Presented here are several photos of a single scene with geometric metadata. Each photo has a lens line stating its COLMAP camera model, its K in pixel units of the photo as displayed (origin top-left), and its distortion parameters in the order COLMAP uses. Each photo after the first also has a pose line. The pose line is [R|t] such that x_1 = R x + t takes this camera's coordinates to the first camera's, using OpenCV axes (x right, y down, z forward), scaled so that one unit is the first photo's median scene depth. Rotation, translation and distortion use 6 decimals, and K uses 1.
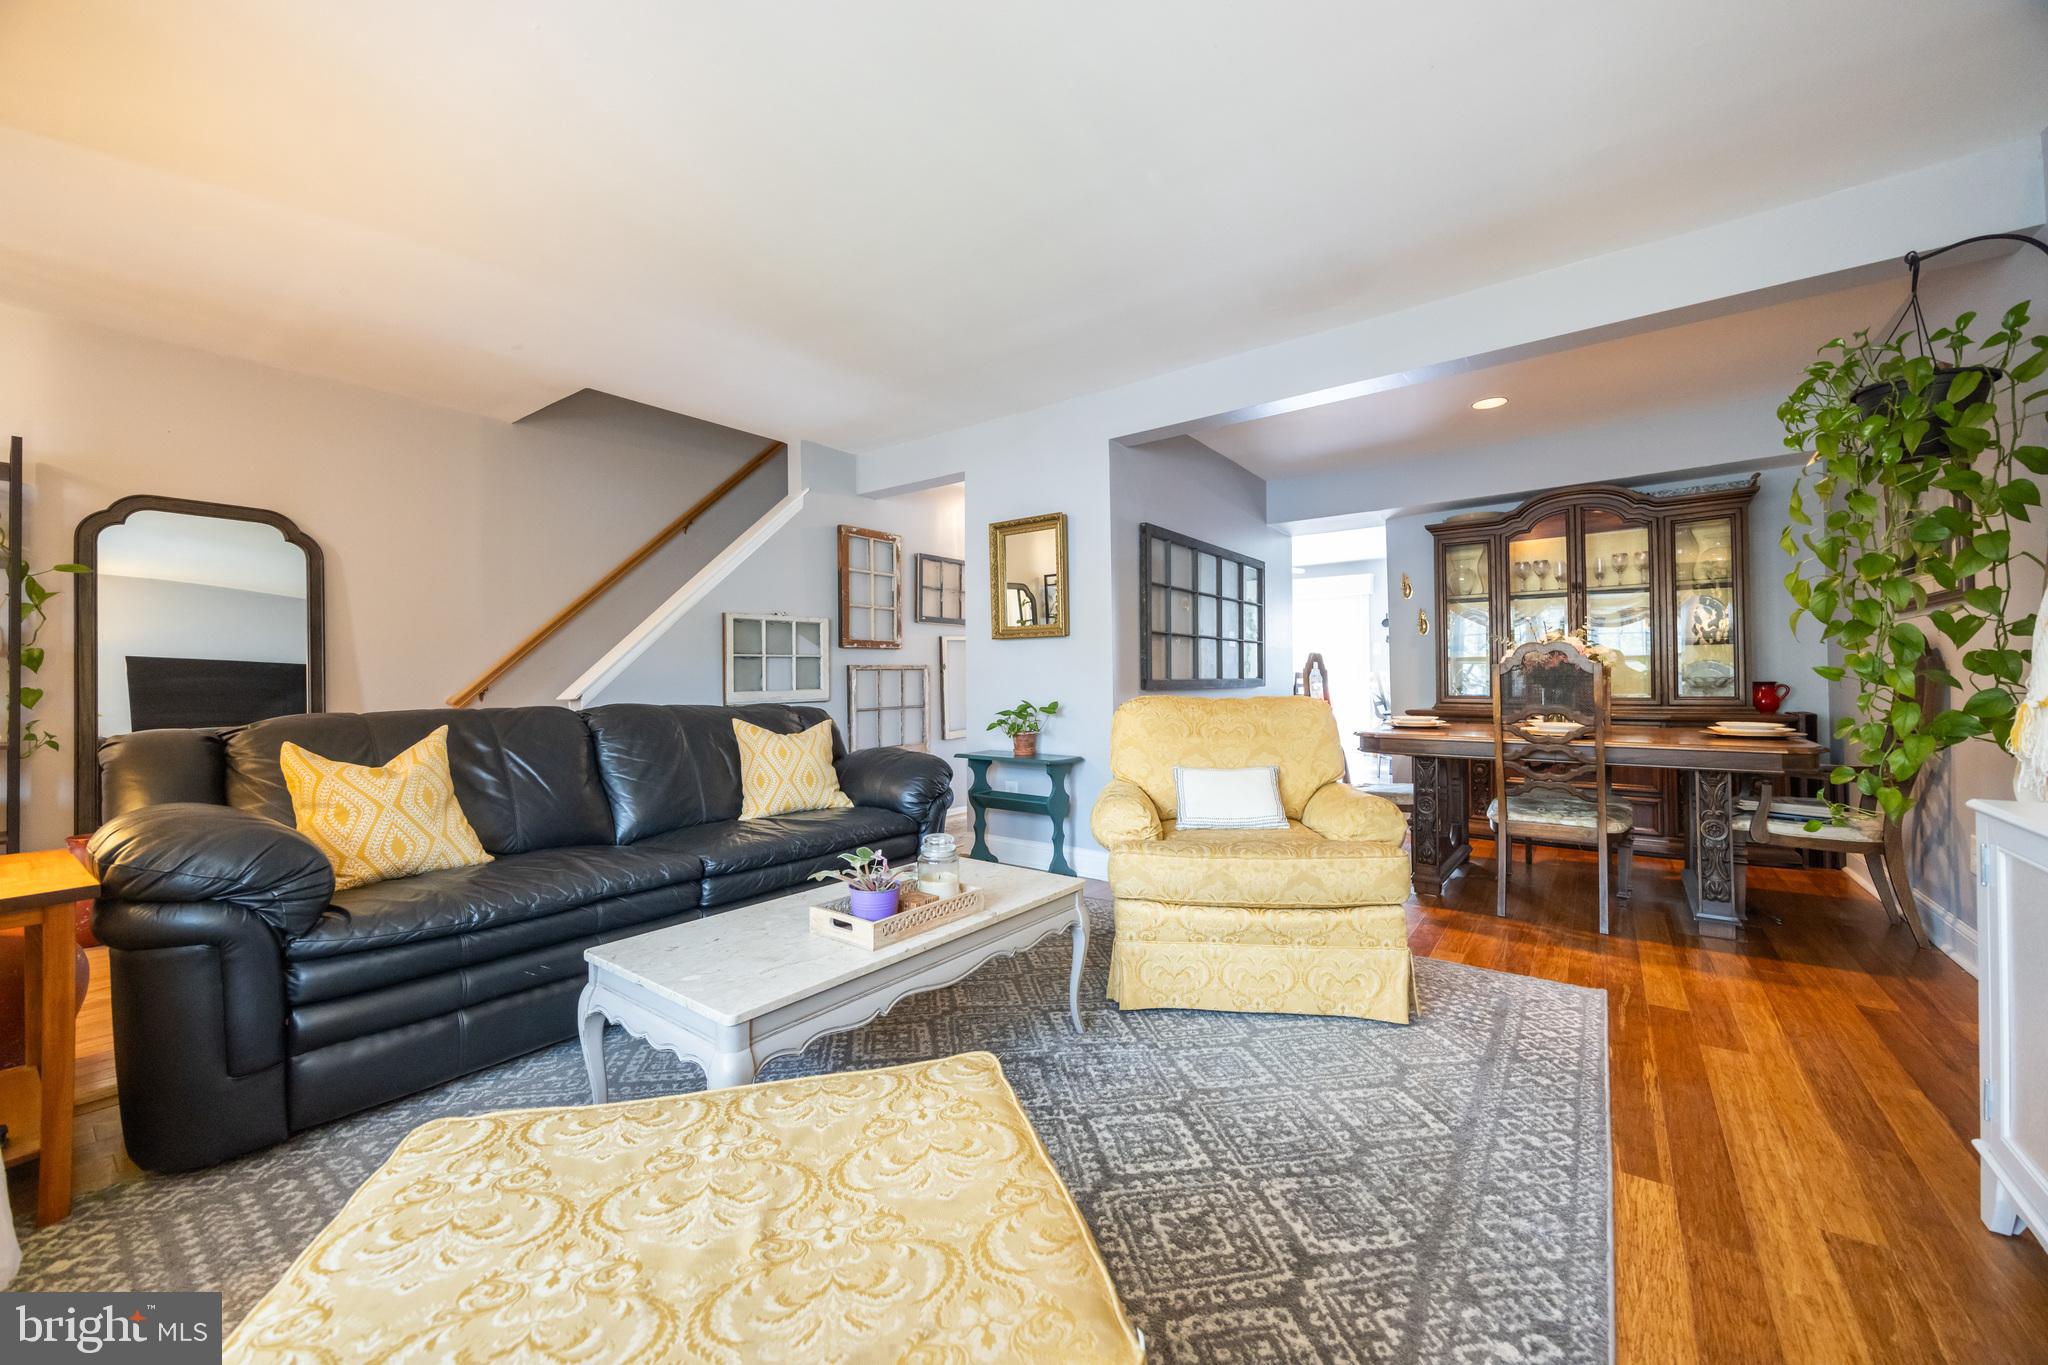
lens RADIAL K [[788.7, 0, 1009.9], [0, 788.7, 683.7], [0, 0, 1]] dist [-0.000670, 0.000780]
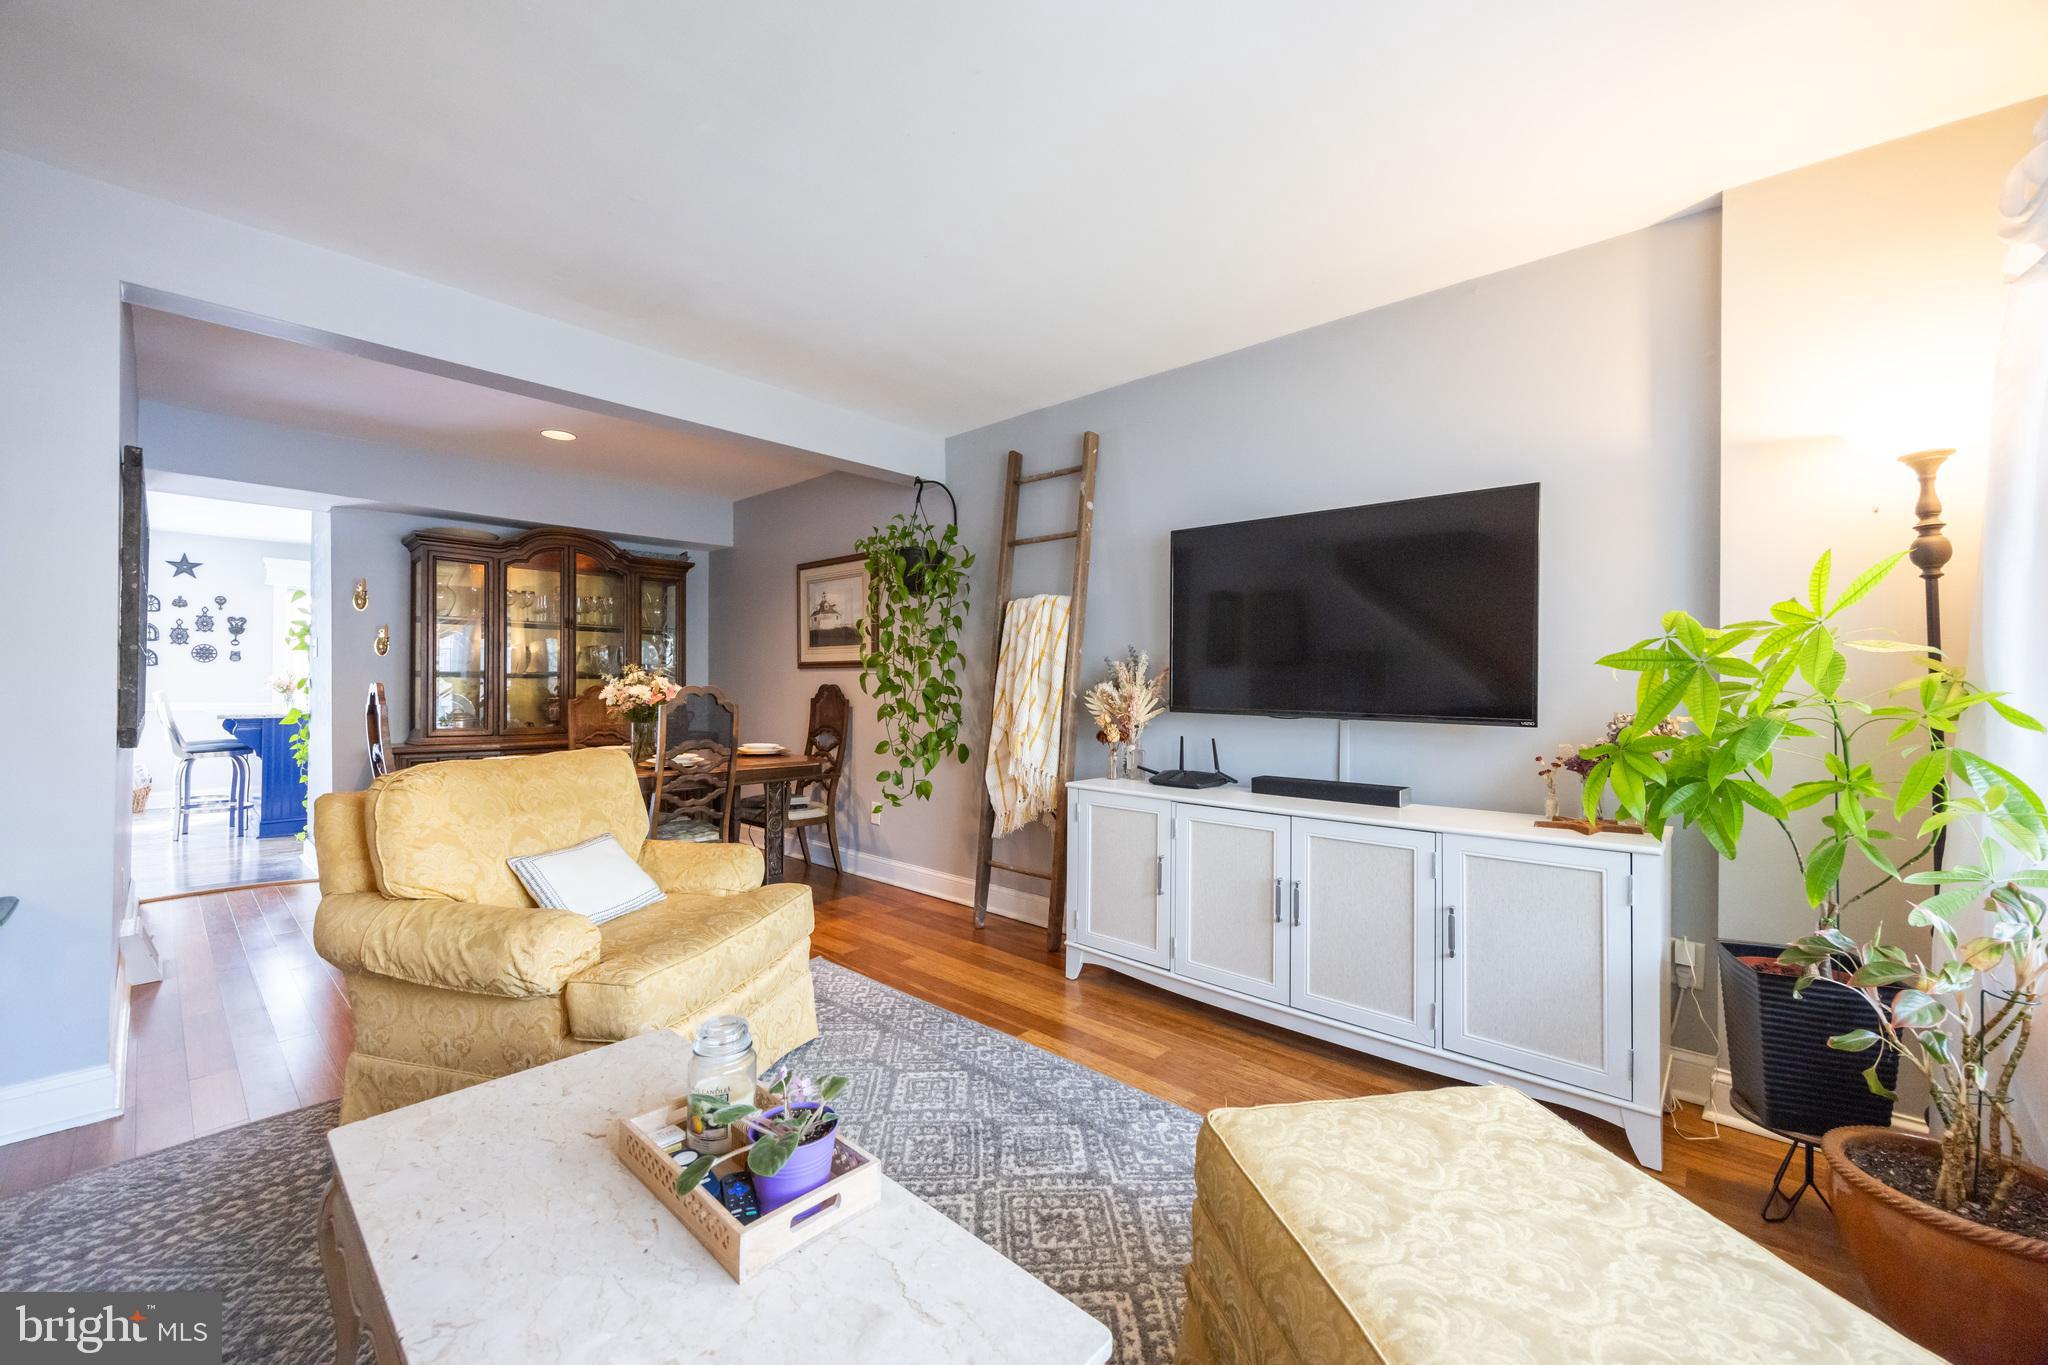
lens RADIAL K [[788.7, 0, 1028.4], [0, 788.7, 684.9], [0, 0, 1]] dist [-0.000670, 0.000780]
pose [[0.080446, 0.010159, 0.996707, -0.631686], [-0.004878, 0.999940, -0.009798, -0.065608], [-0.996747, -0.004074, 0.080490, 0.633794]]
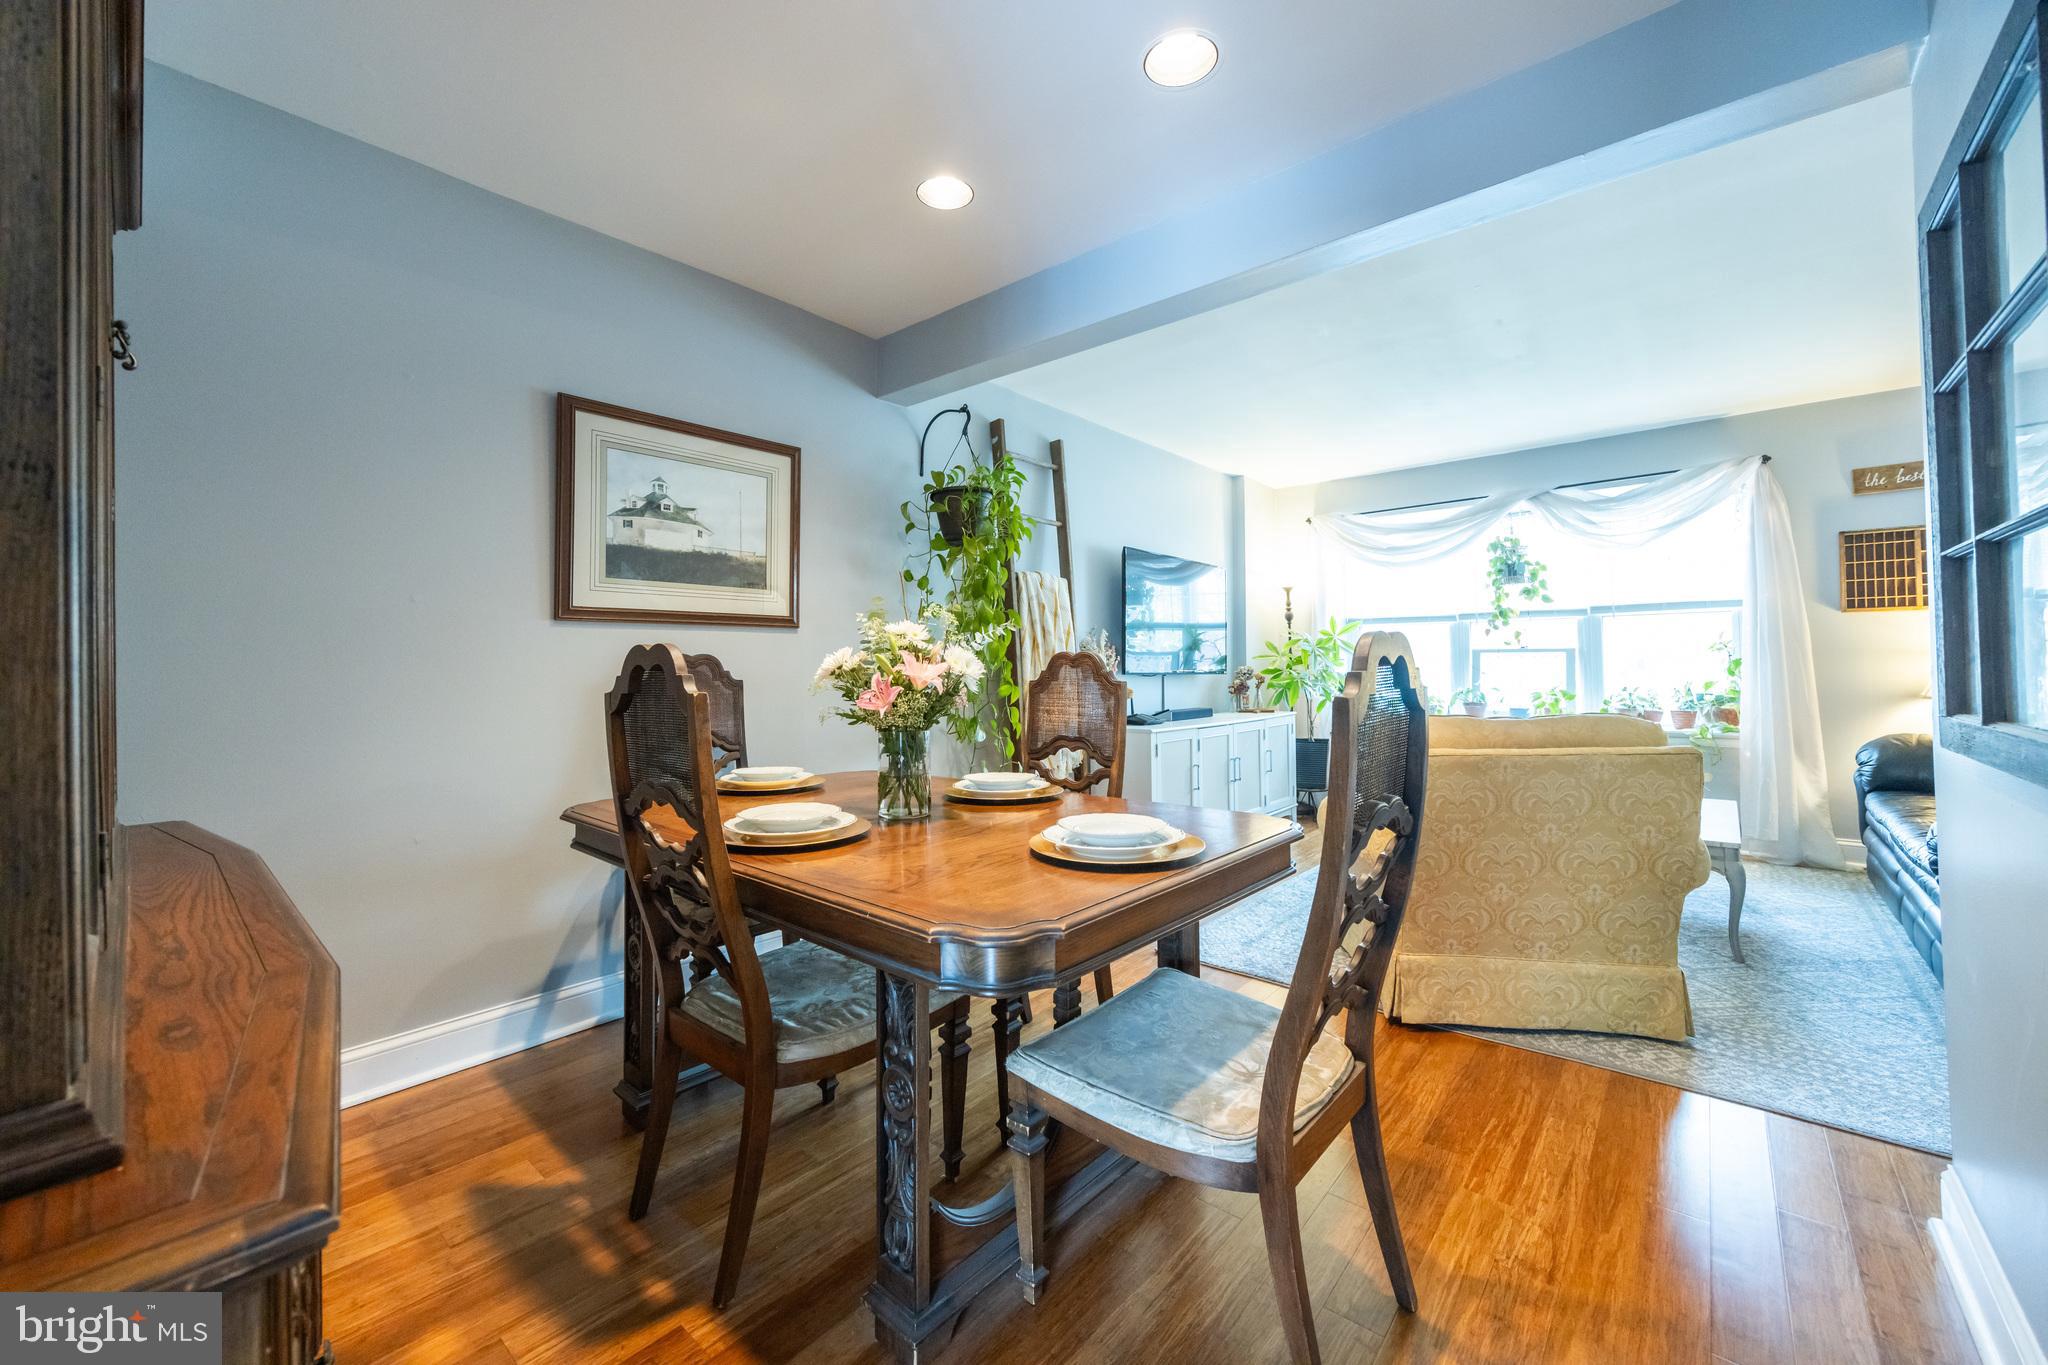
lens RADIAL K [[788.7, 0, 1043.2], [0, 788.7, 649.3], [0, 0, 1]] dist [-0.000670, 0.000780]
pose [[-0.998349, 0.010093, 0.056544, 0.960295], [0.009365, 0.999870, -0.013118, -0.072852], [-0.056669, -0.012567, -0.998314, 2.575547]]
